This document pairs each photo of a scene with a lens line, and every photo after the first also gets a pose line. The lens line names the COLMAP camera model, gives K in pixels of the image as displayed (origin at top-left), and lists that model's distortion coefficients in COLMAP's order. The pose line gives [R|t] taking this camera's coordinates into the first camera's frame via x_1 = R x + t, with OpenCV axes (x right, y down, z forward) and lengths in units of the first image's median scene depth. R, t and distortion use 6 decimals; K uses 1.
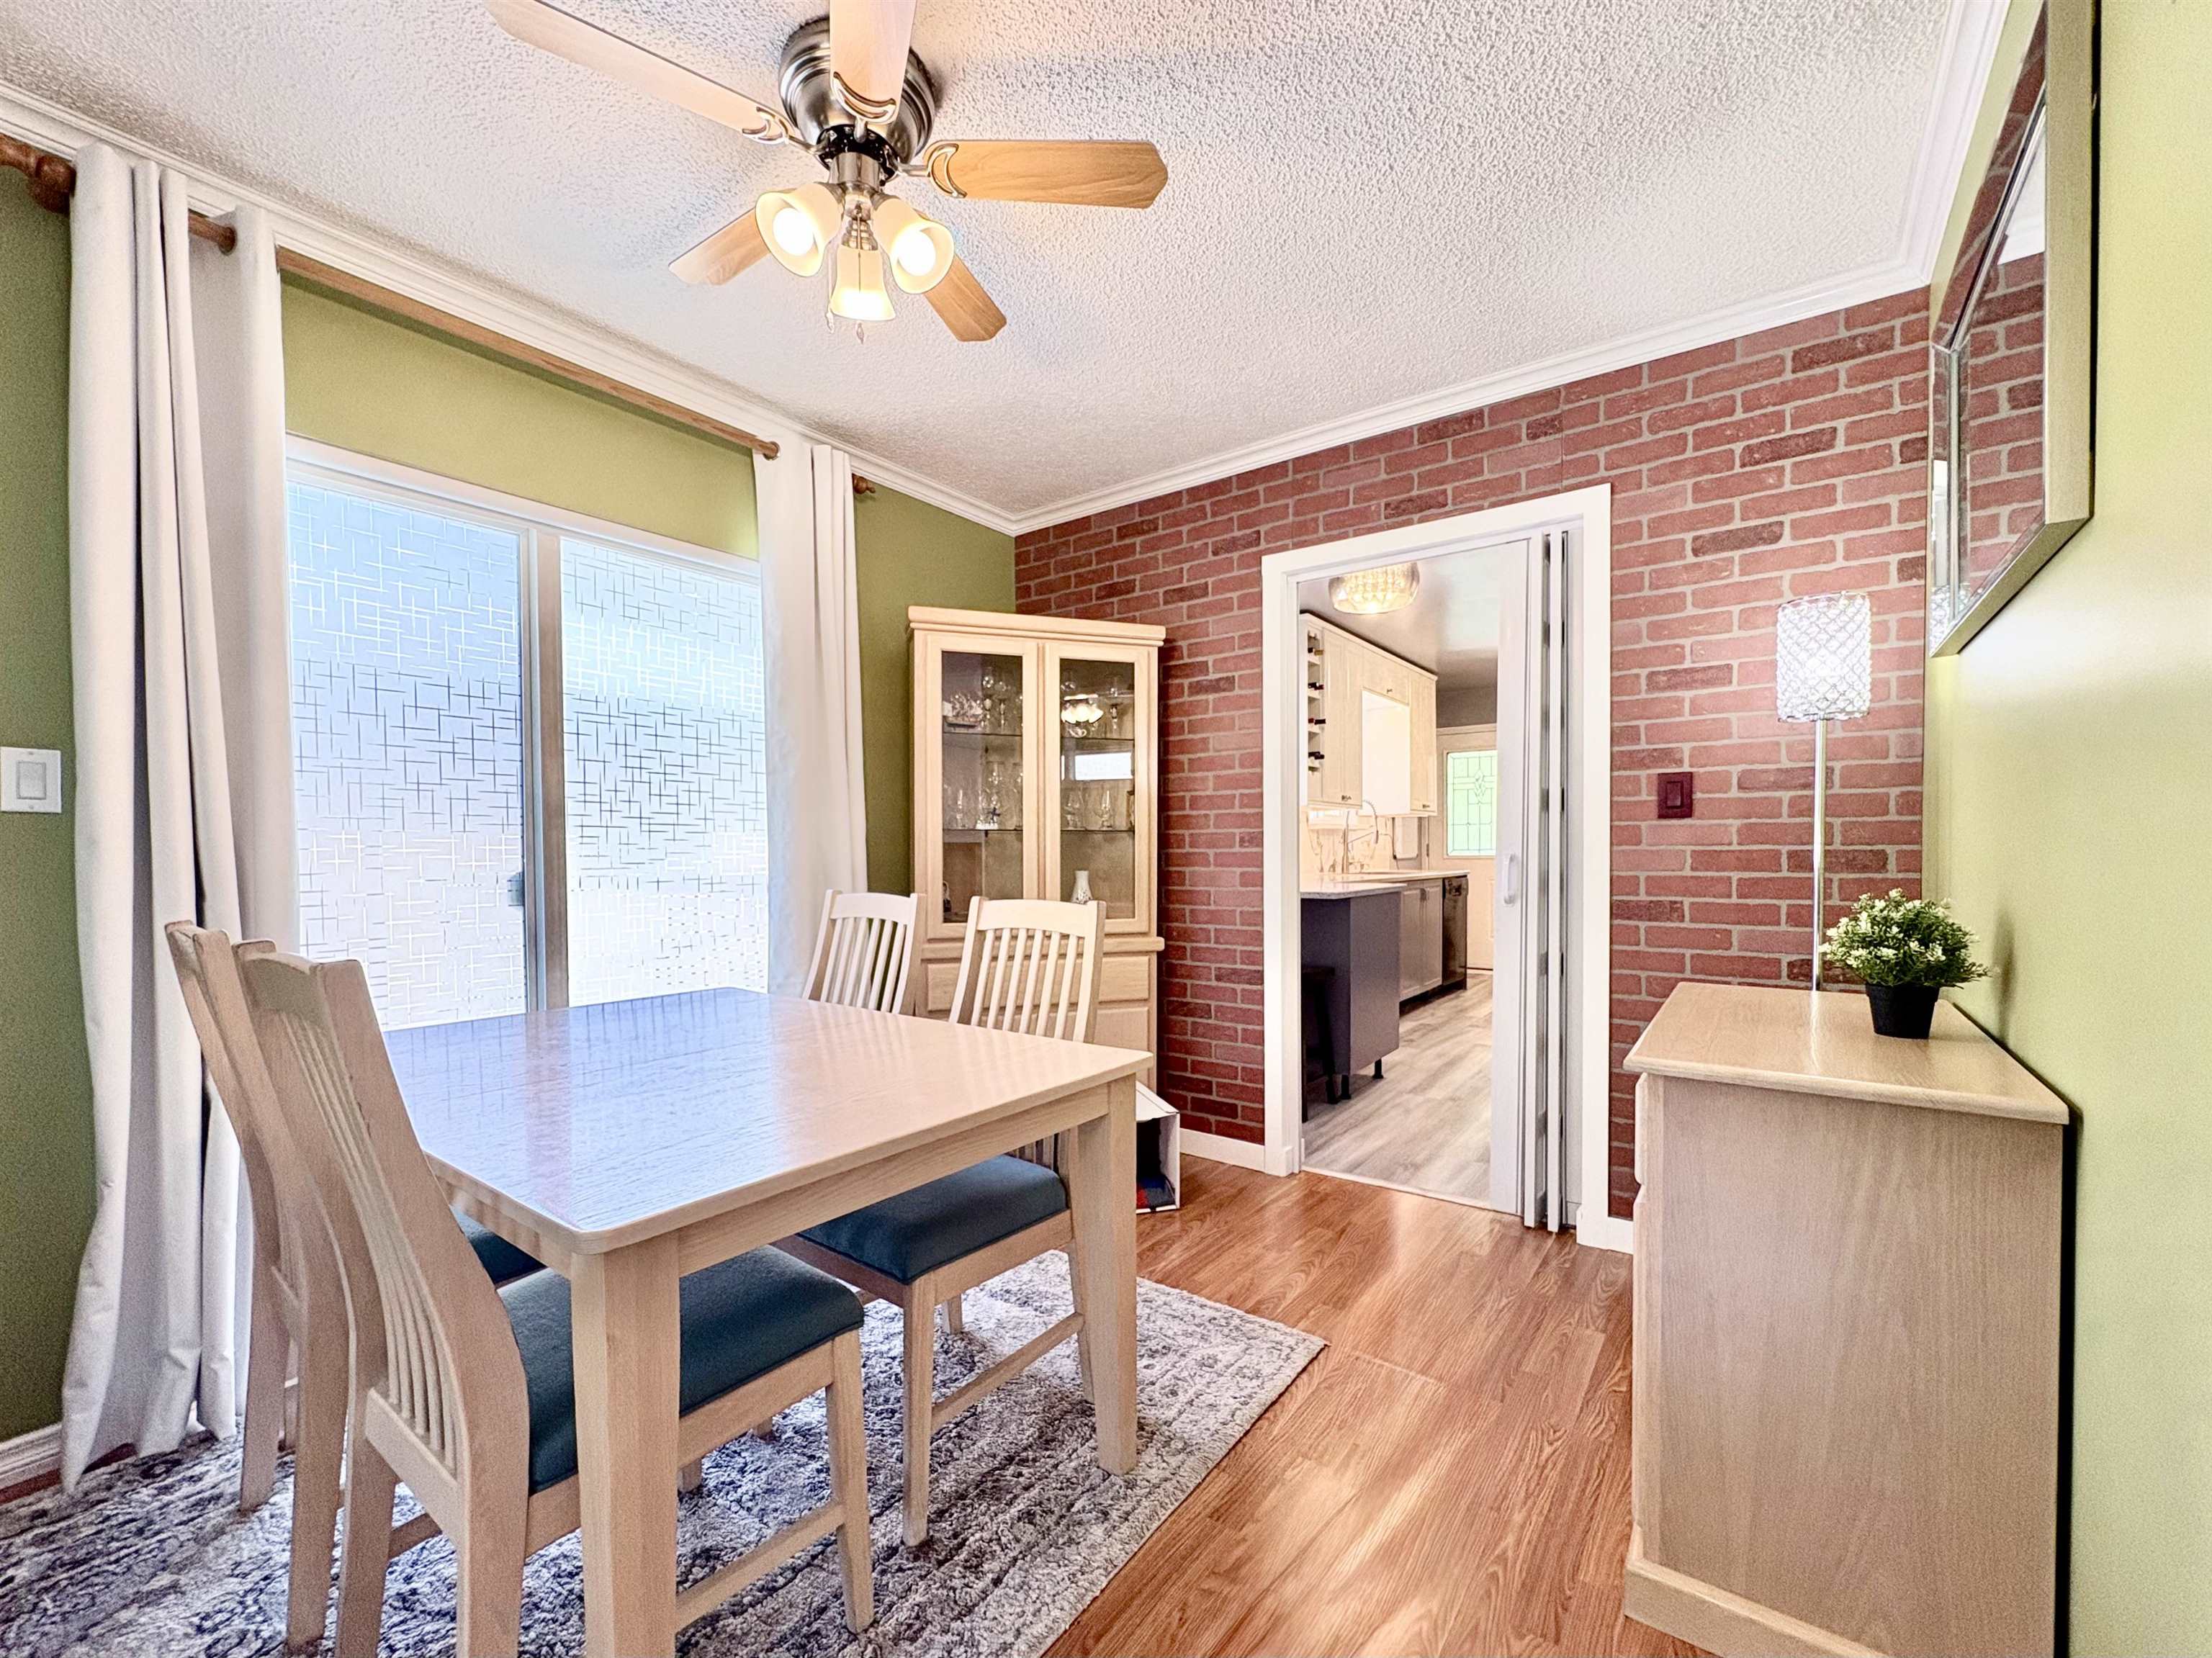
lens RADIAL K [[882.0, 0, 1108.2], [0, 882.0, 830.3], [0, 0, 1]] dist [-0.000884, -0.000443]
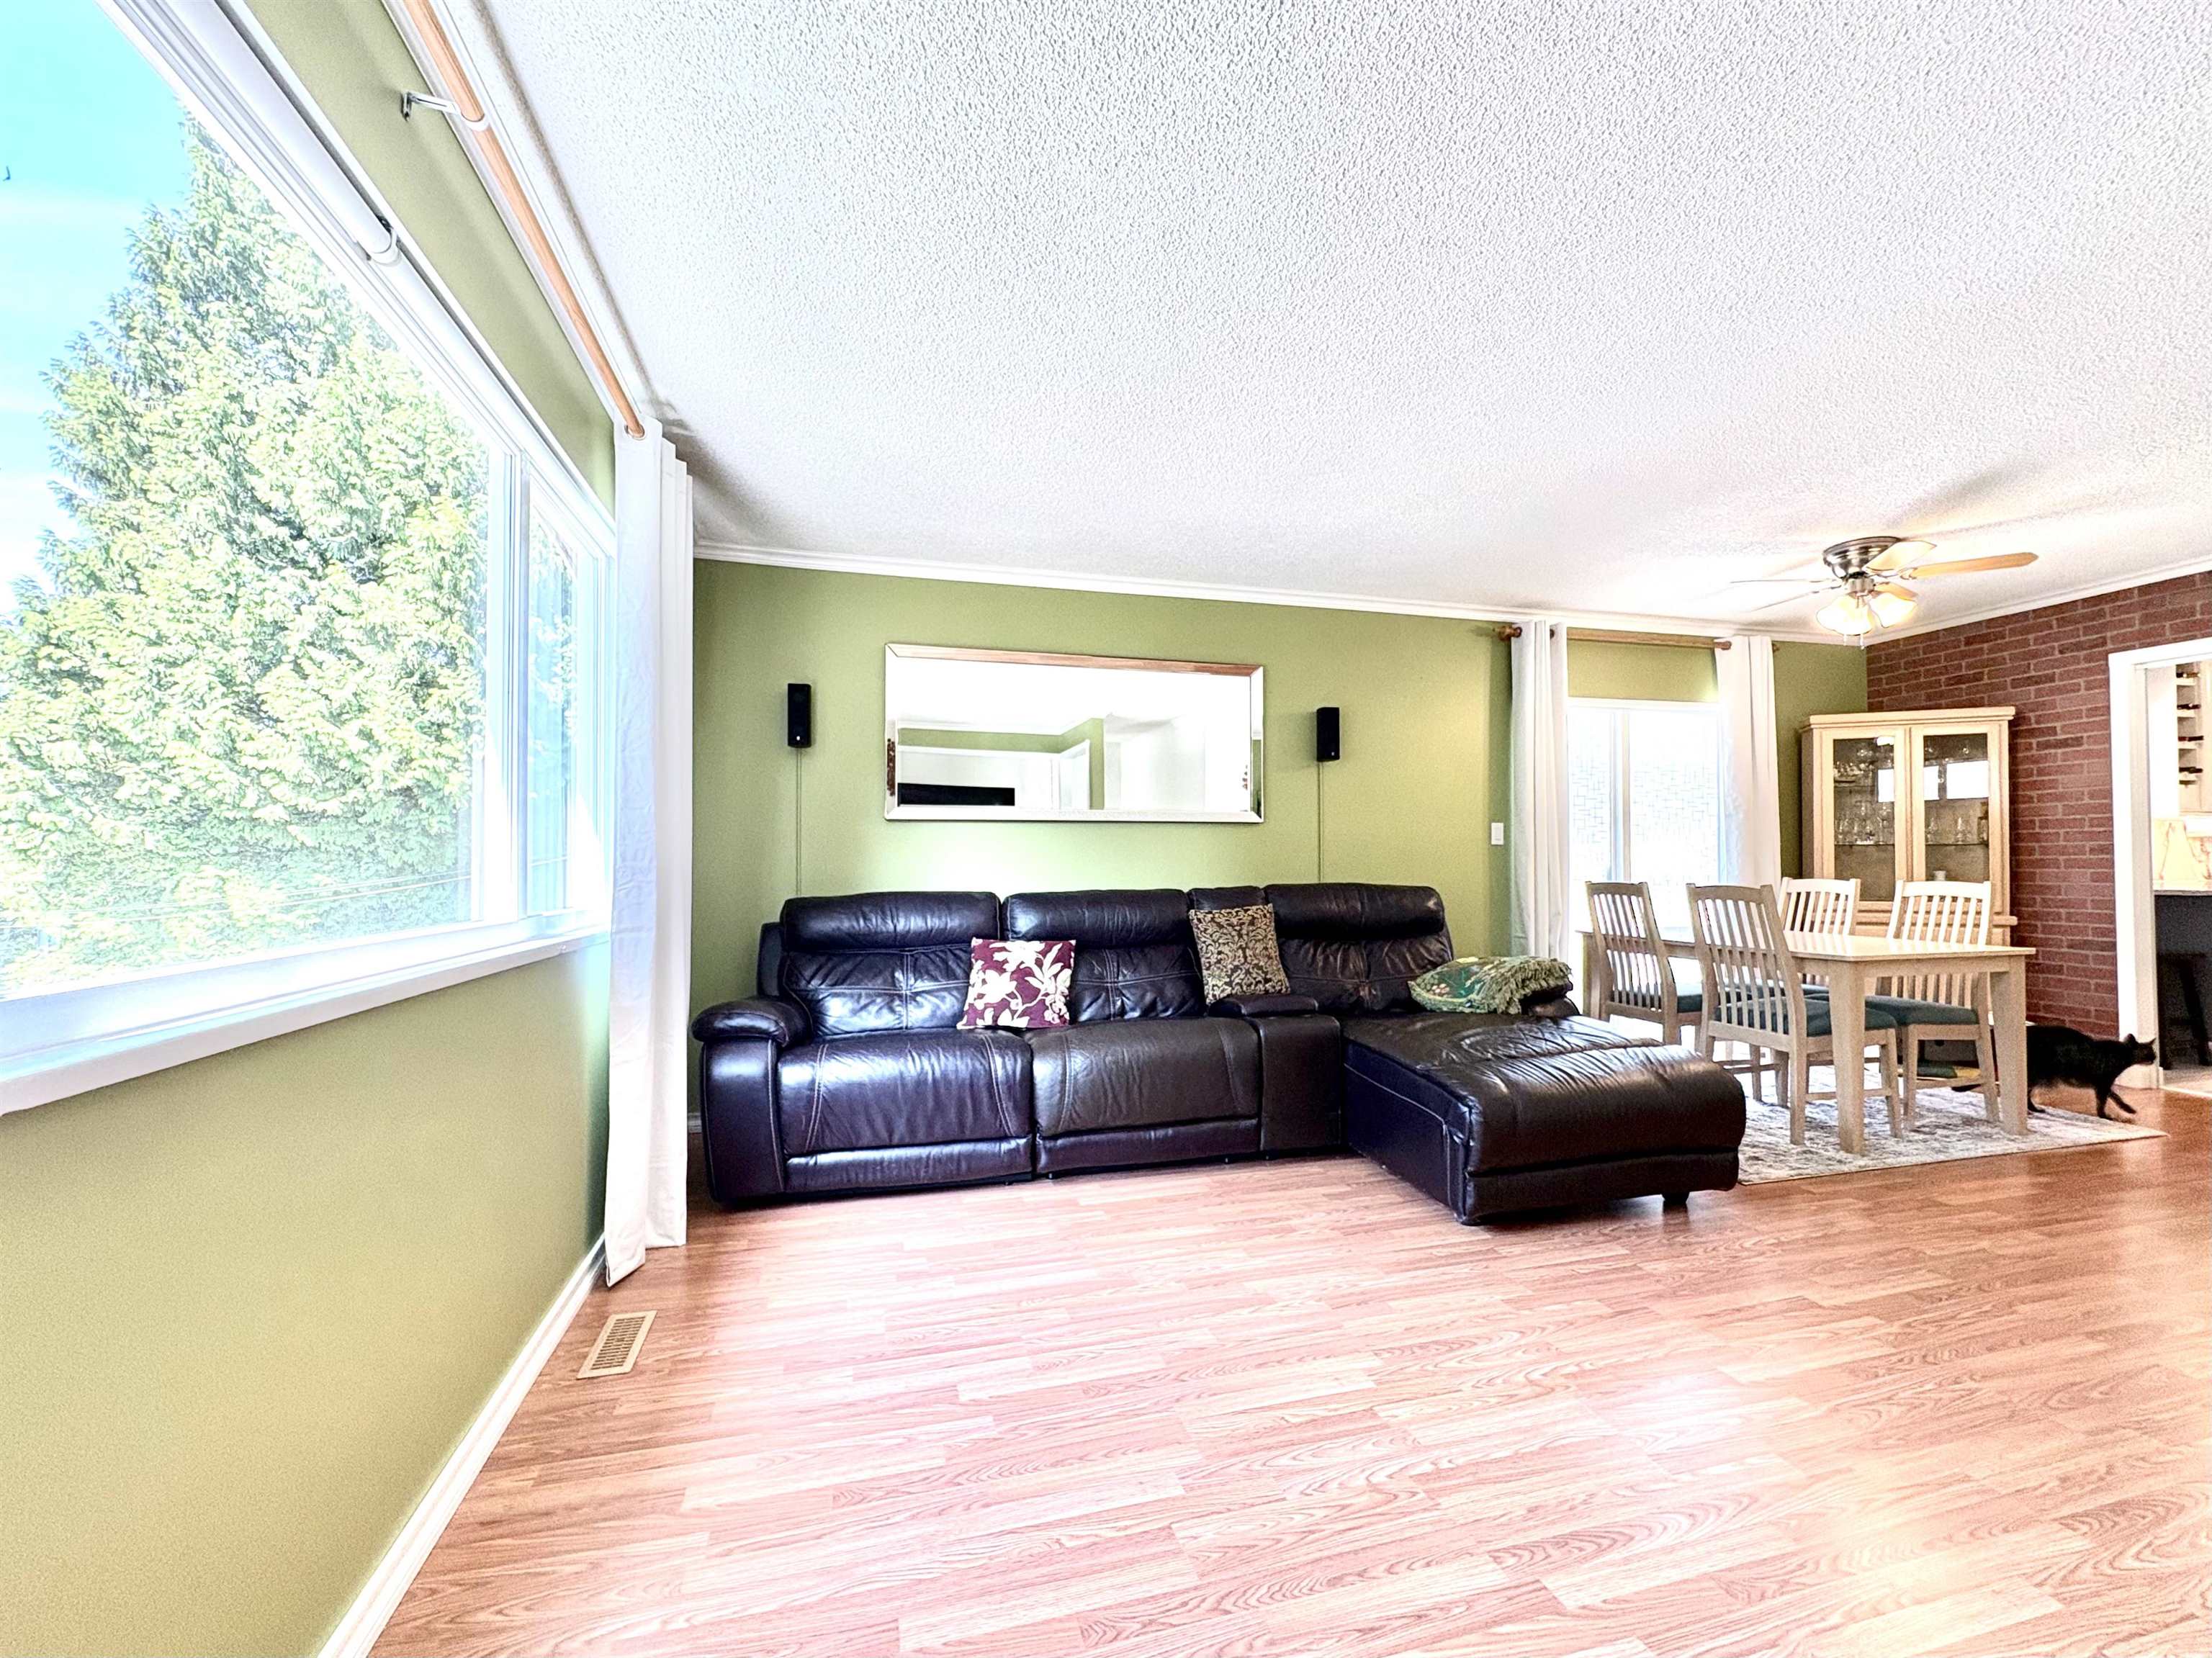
lens RADIAL K [[882.0, 0, 1108.2], [0, 882.0, 830.3], [0, 0, 1]] dist [-0.000884, -0.000443]
pose [[0.774913, -0.012095, -0.631953, -0.186377], [0.005531, 0.999908, -0.012355, -0.012112], [0.632044, 0.006079, 0.774909, -1.136202]]
